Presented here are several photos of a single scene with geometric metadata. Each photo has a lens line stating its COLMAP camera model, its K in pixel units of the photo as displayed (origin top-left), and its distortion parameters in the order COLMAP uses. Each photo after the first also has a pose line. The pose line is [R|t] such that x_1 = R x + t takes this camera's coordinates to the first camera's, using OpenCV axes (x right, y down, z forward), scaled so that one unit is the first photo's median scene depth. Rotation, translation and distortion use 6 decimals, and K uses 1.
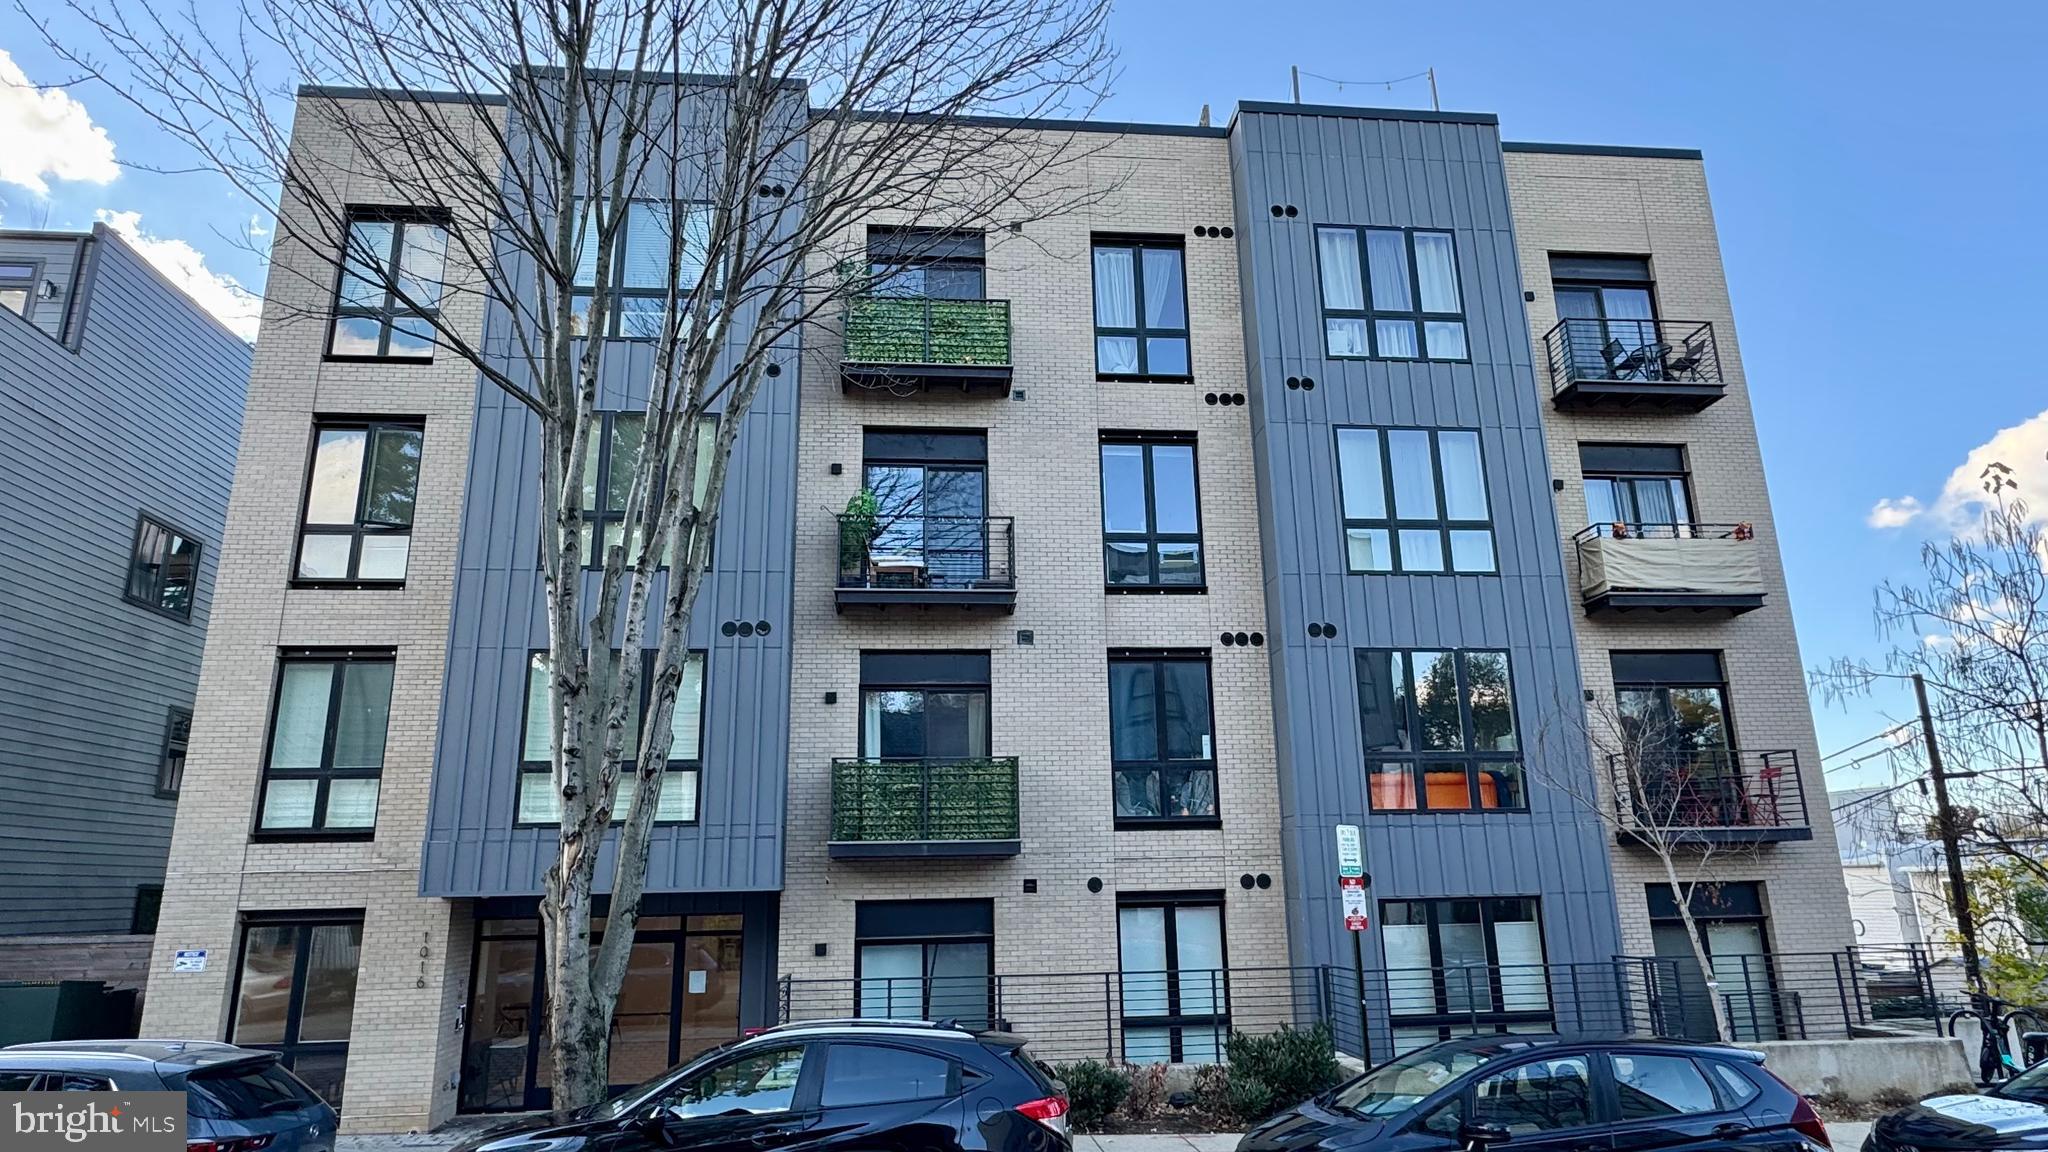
lens RADIAL K [[1160.3, 0, 1024.0], [0, 1160.3, 576.0], [0, 0, 1]] dist [-0.002862, -0.000064]
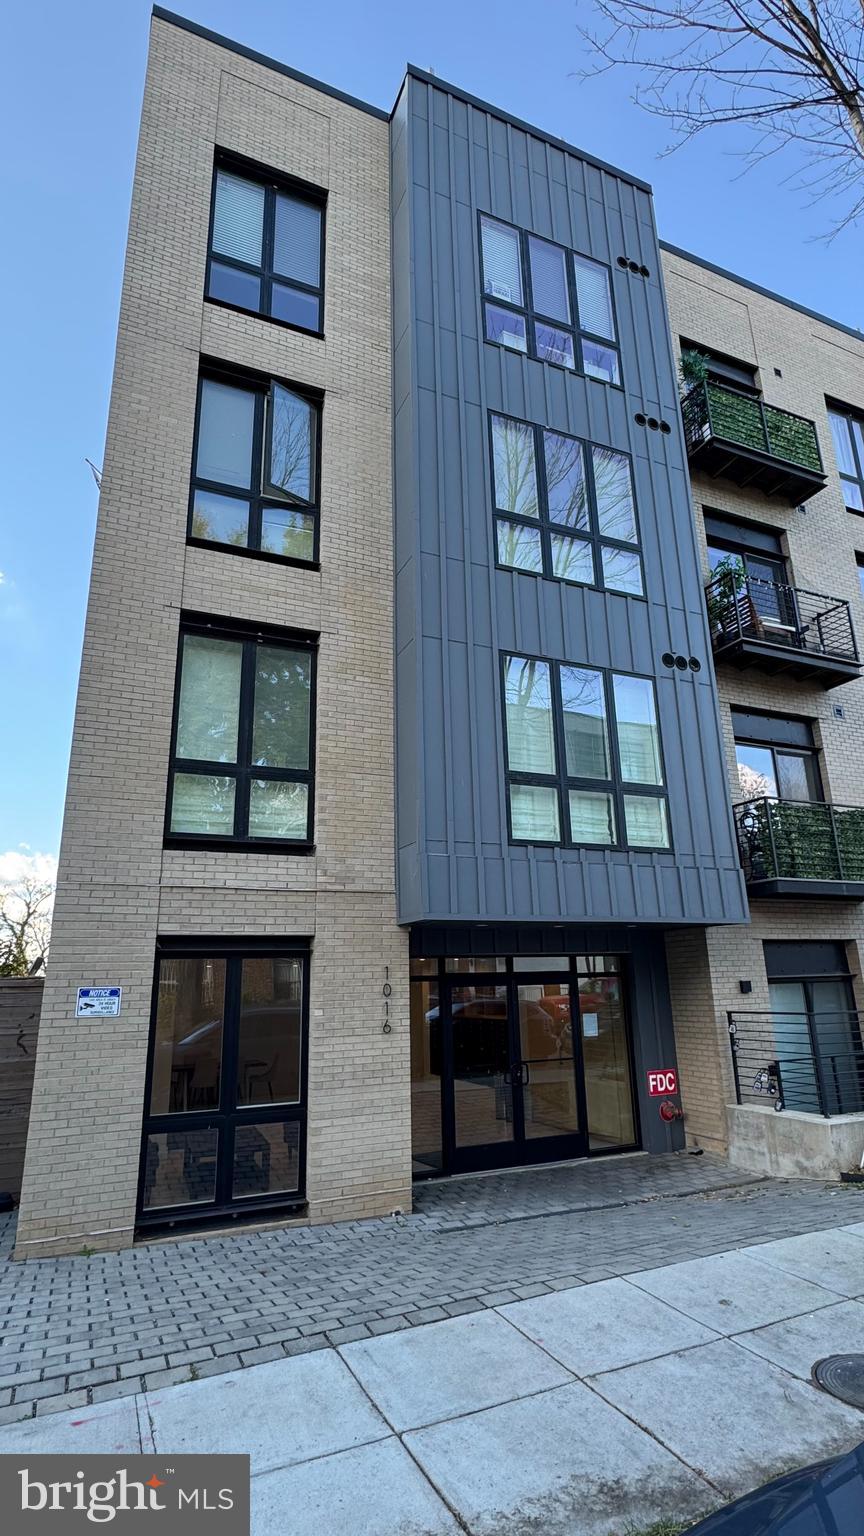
lens RADIAL K [[762.0, 0, 432.0], [0, 762.0, 768.0], [0, 0, 1]] dist [-0.006250, -0.001342]
pose [[0.947862, 0.084338, 0.307317, -0.651205], [-0.077067, 0.996385, -0.035743, 0.179863], [-0.309221, 0.010196, 0.950936, 0.462732]]
